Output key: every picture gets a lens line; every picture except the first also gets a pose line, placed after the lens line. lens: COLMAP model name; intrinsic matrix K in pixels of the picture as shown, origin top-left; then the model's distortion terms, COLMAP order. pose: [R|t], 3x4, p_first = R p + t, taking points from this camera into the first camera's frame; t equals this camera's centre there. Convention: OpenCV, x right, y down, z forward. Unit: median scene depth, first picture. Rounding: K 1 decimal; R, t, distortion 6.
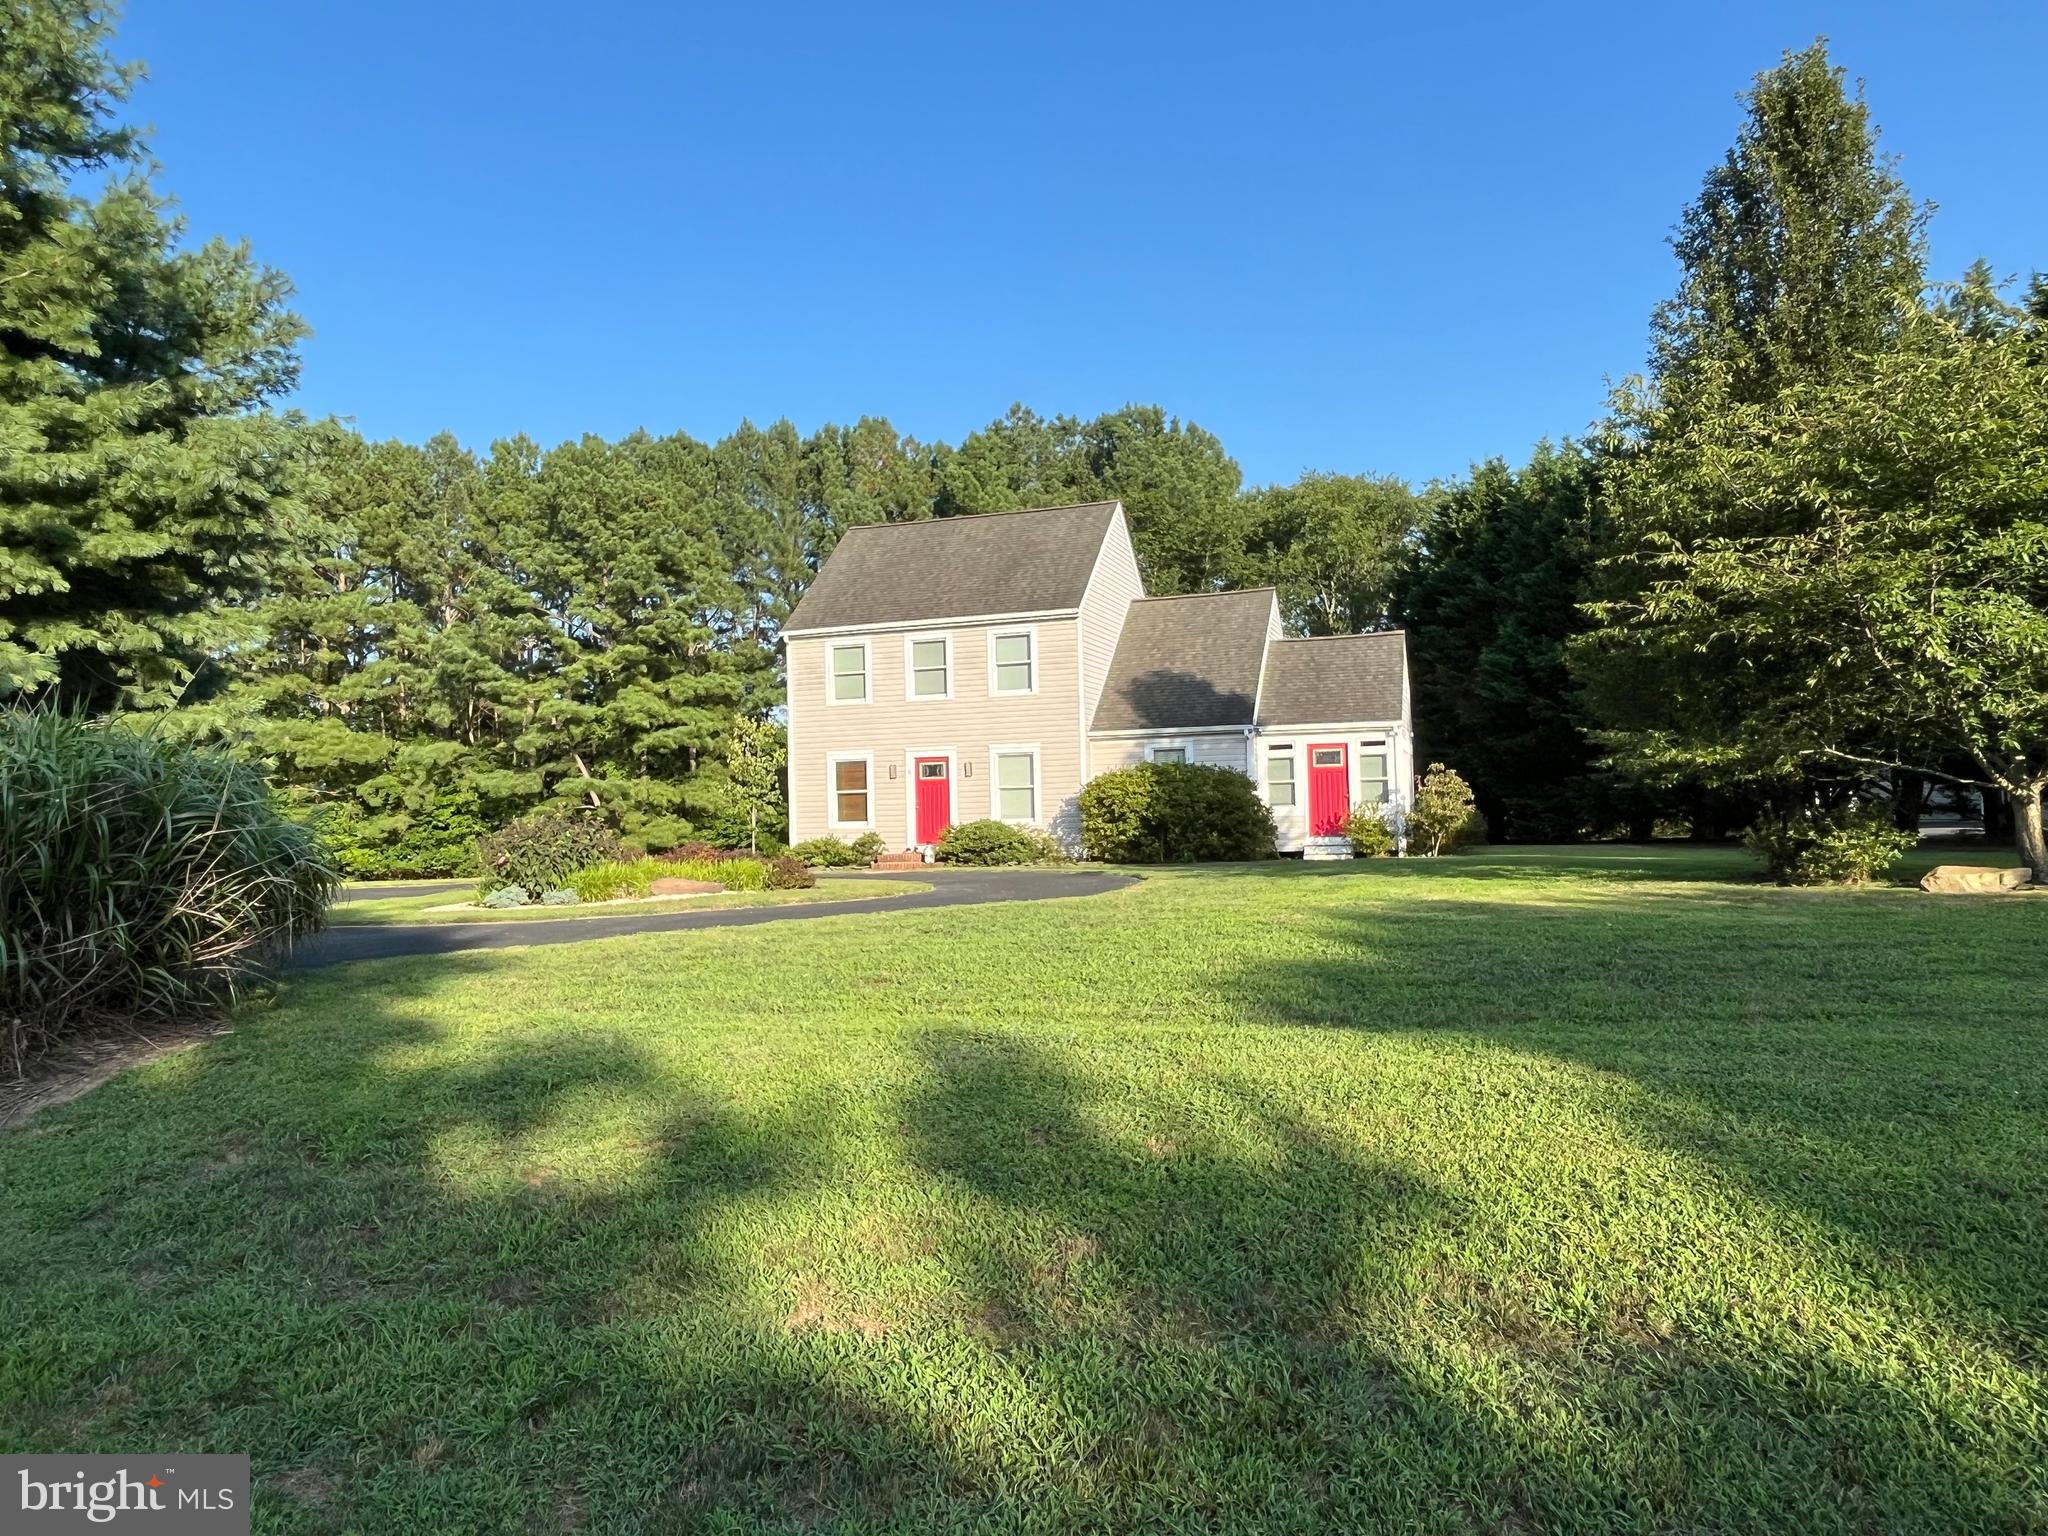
lens RADIAL K [[1305.9, 0, 1024.0], [0, 1305.9, 768.0], [0, 0, 1]] dist [-0.004635, -0.000553]
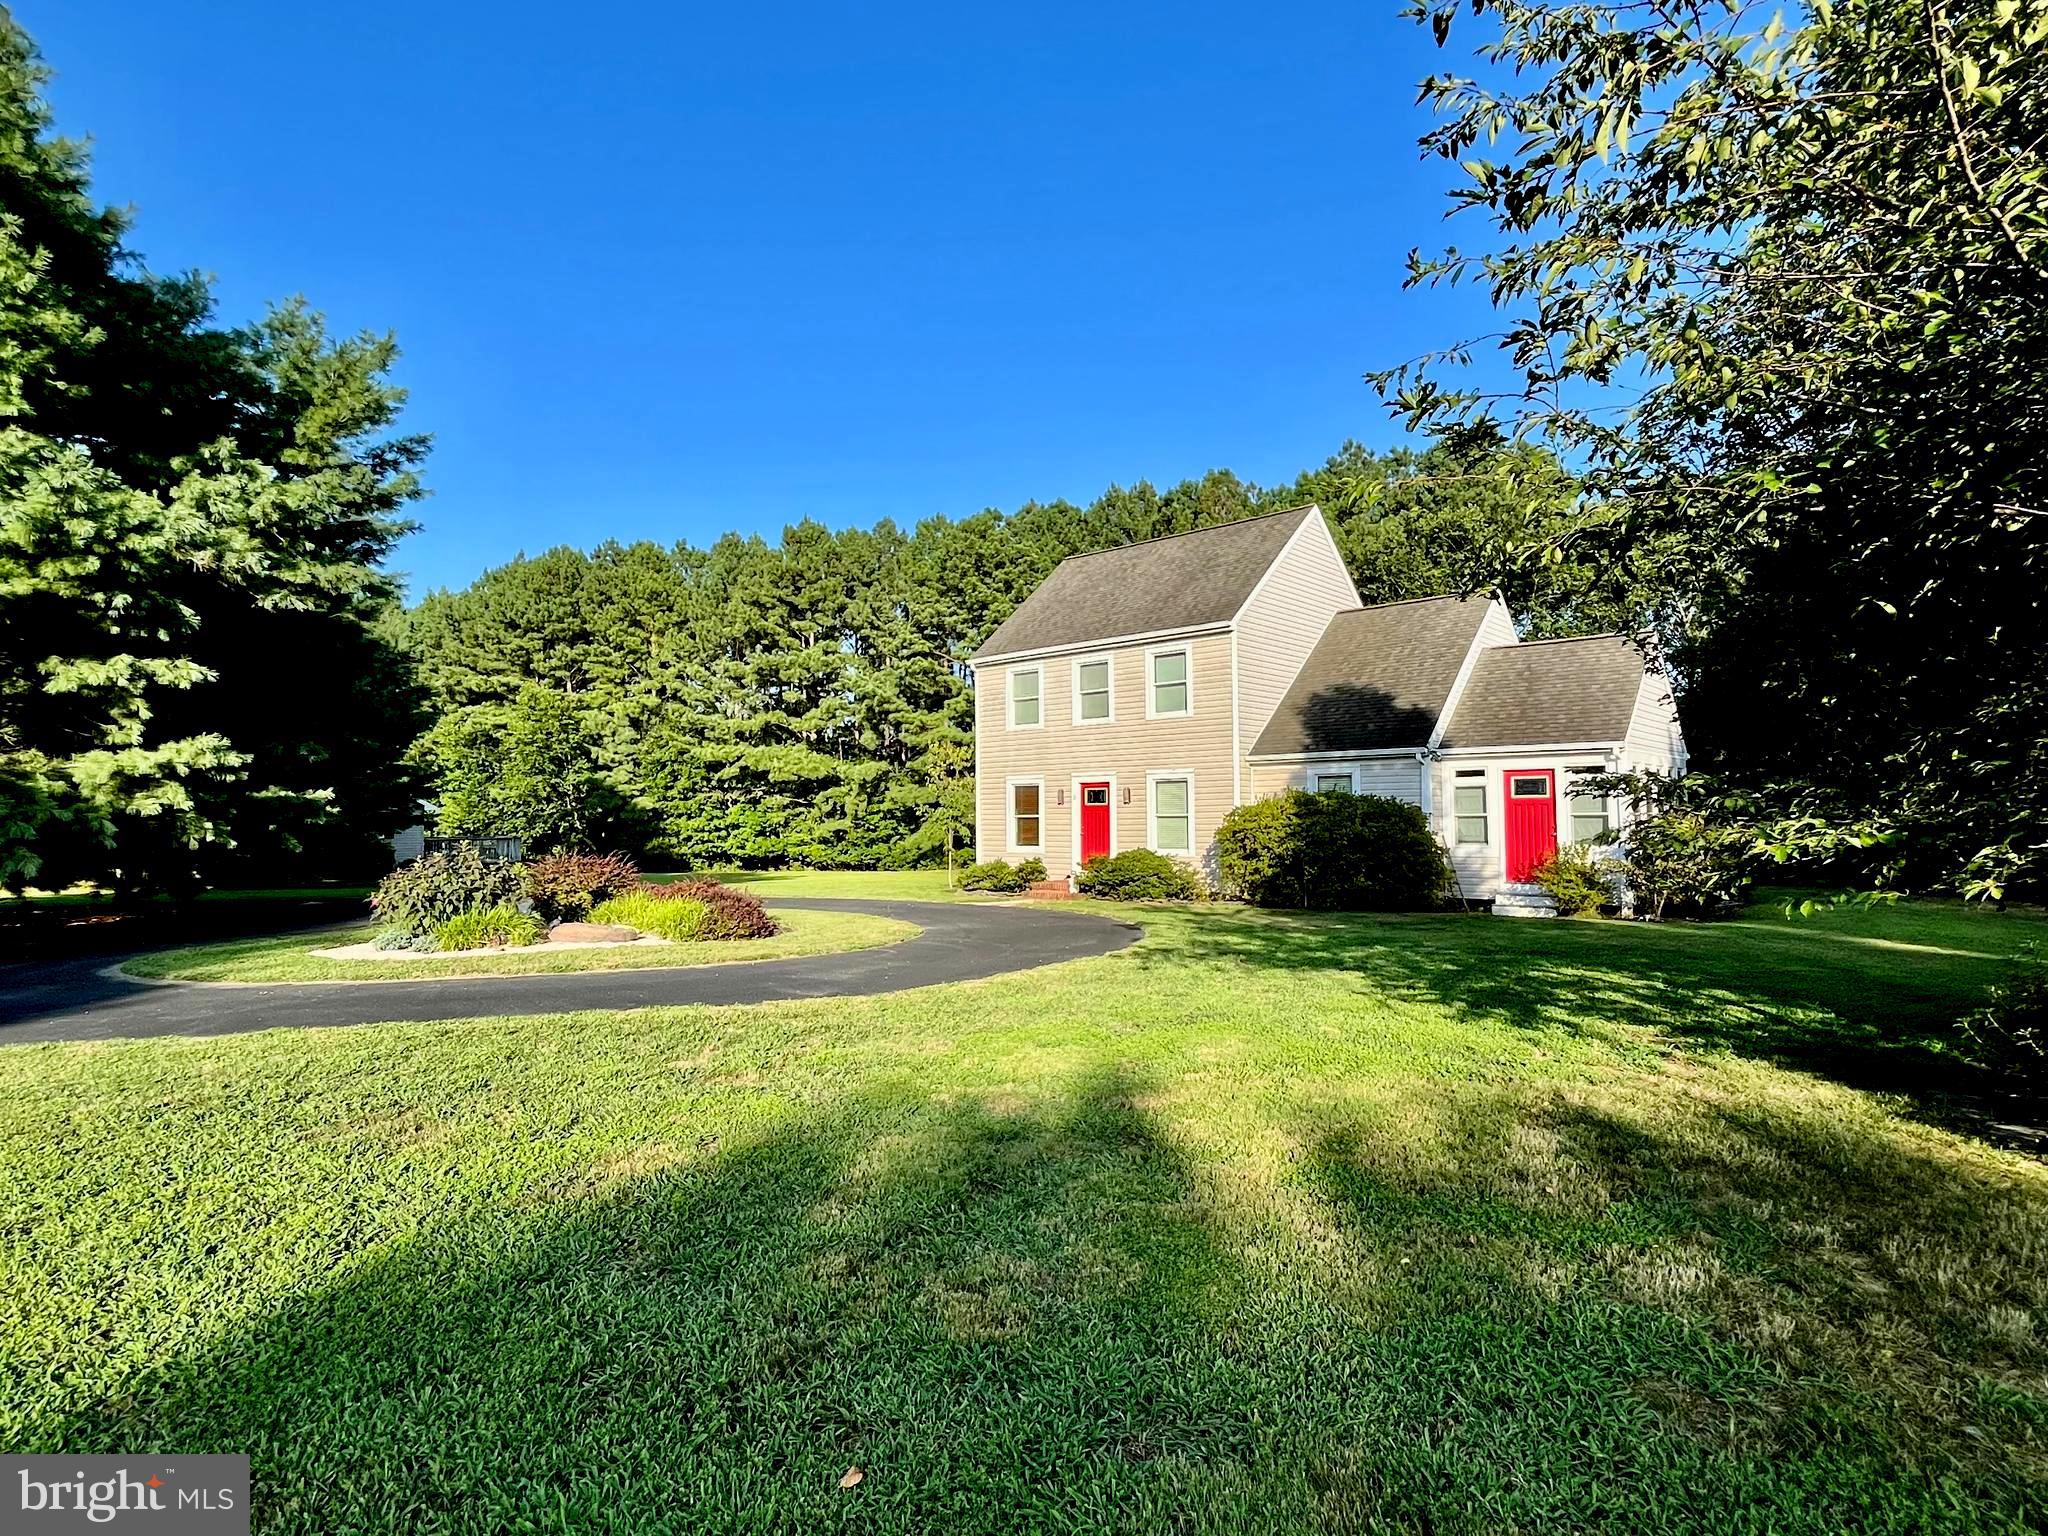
lens RADIAL K [[1051.6, 0, 1024.0], [0, 1051.6, 768.0], [0, 0, 1]] dist [0.001762, 0.000418]
pose [[0.921864, -0.000527, -0.387514, 0.180430], [-0.003054, 0.999958, -0.008623, -0.011870], [0.387502, 0.009133, 0.921823, 0.250919]]
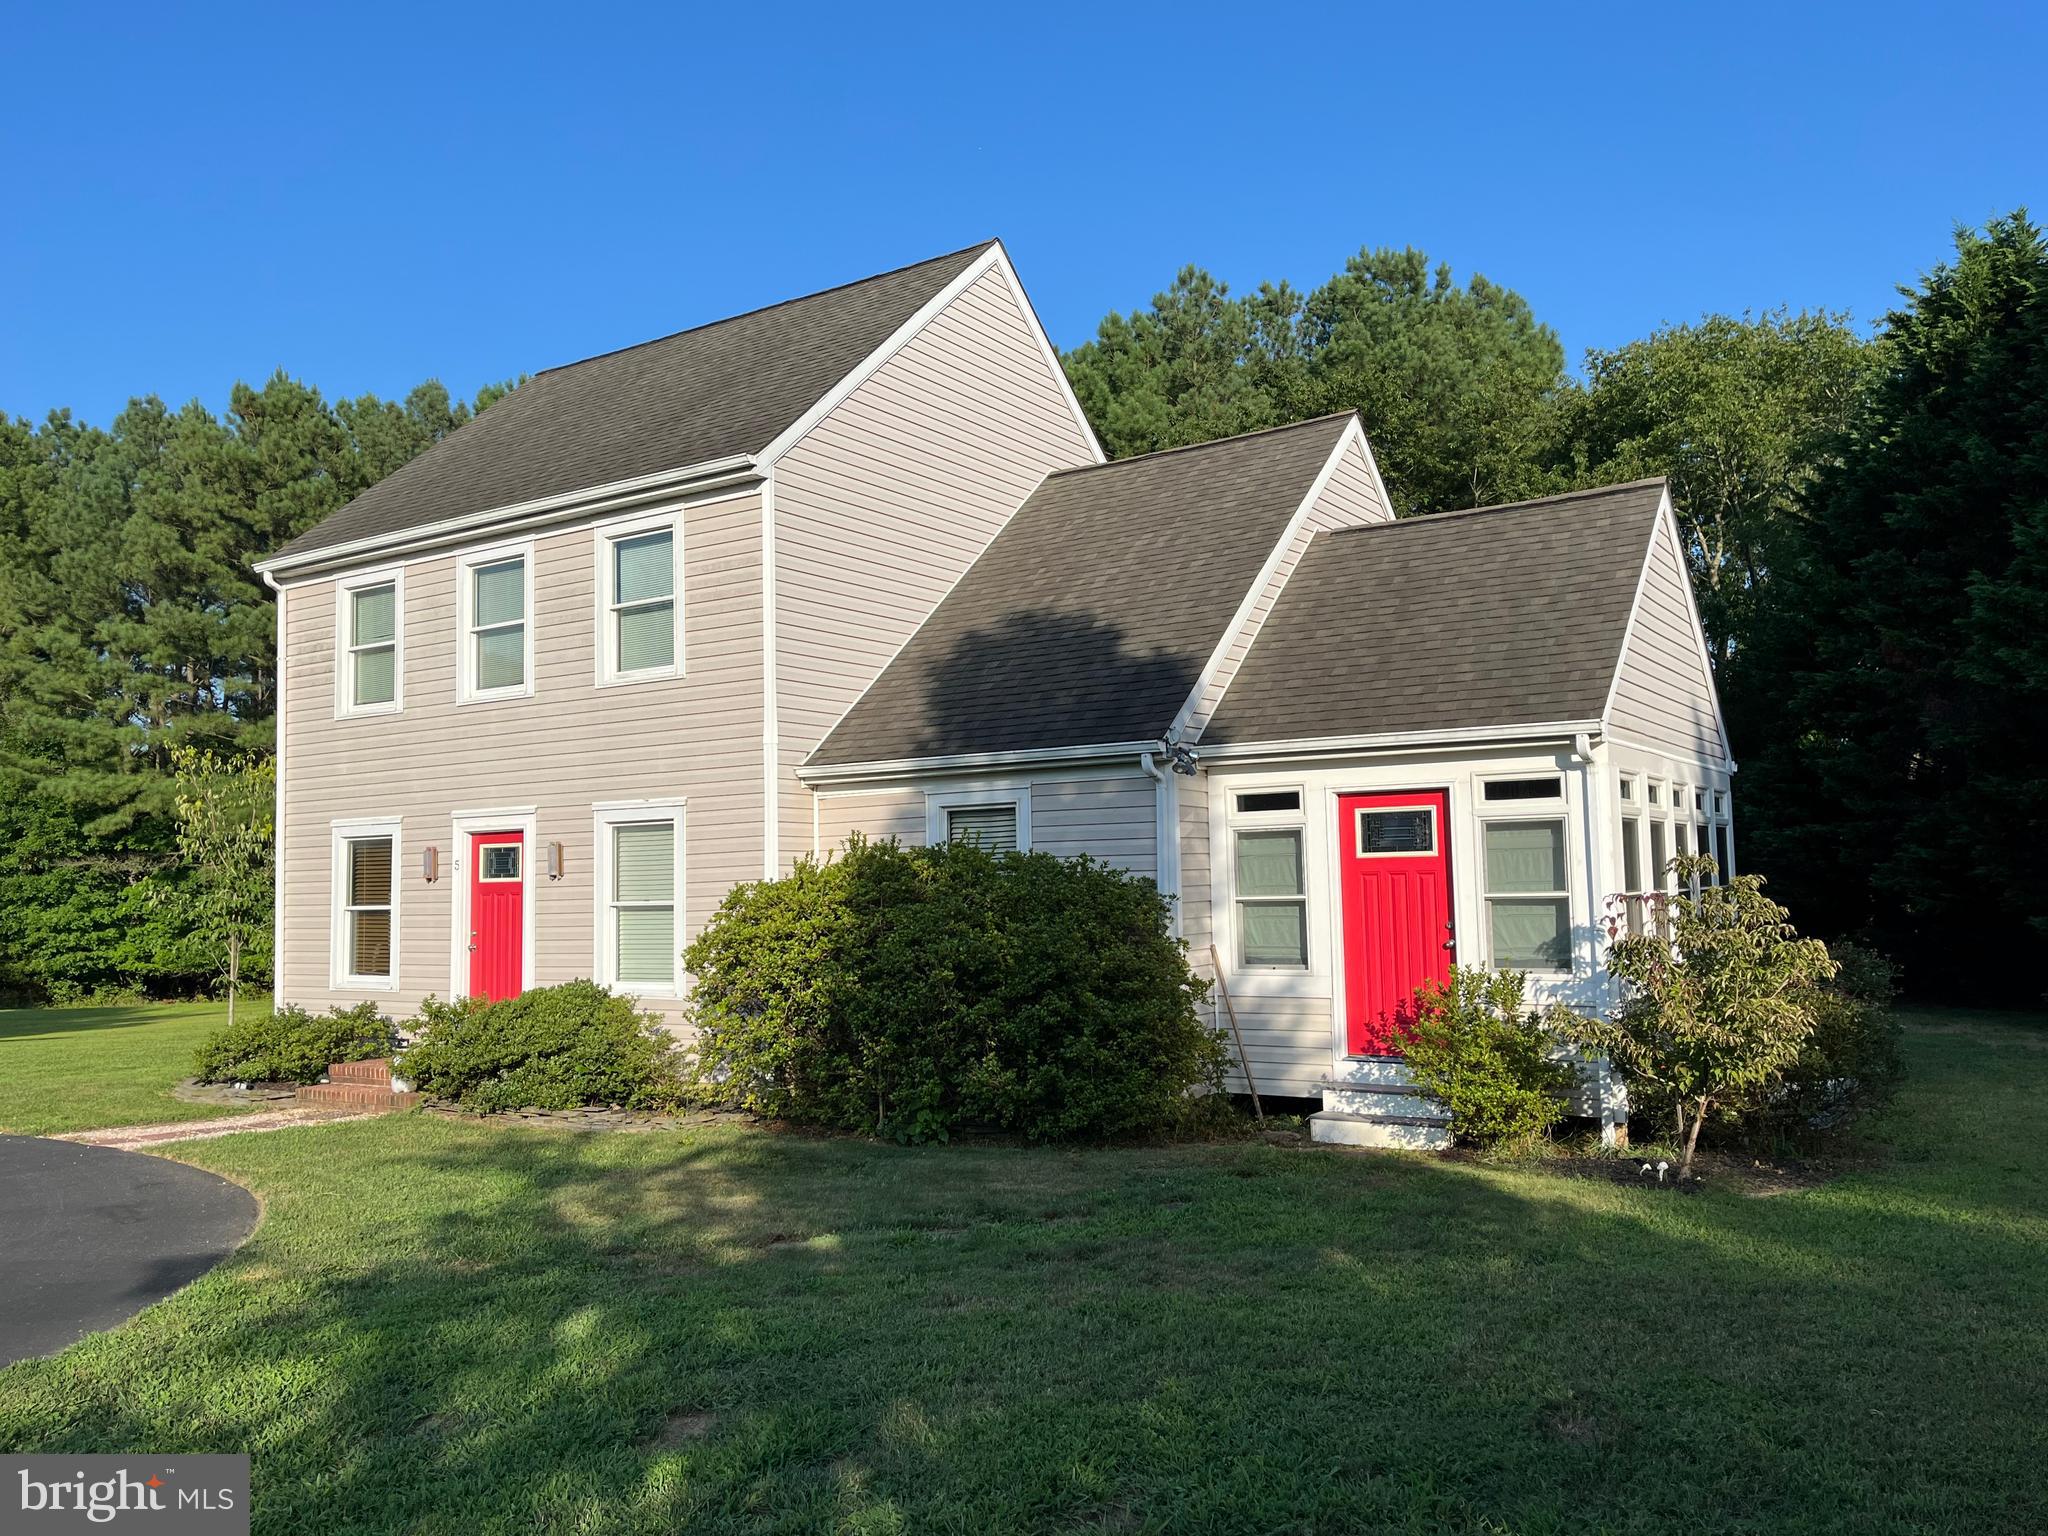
lens RADIAL K [[1560.5, 0, 1024.0], [0, 1560.5, 768.0], [0, 0, 1]] dist [0.048950, -0.055062]
pose [[0.970203, -0.013700, -0.241907, 0.218622], [0.004578, 0.999258, -0.038233, -0.008440], [0.242252, 0.035987, 0.969546, 0.527582]]
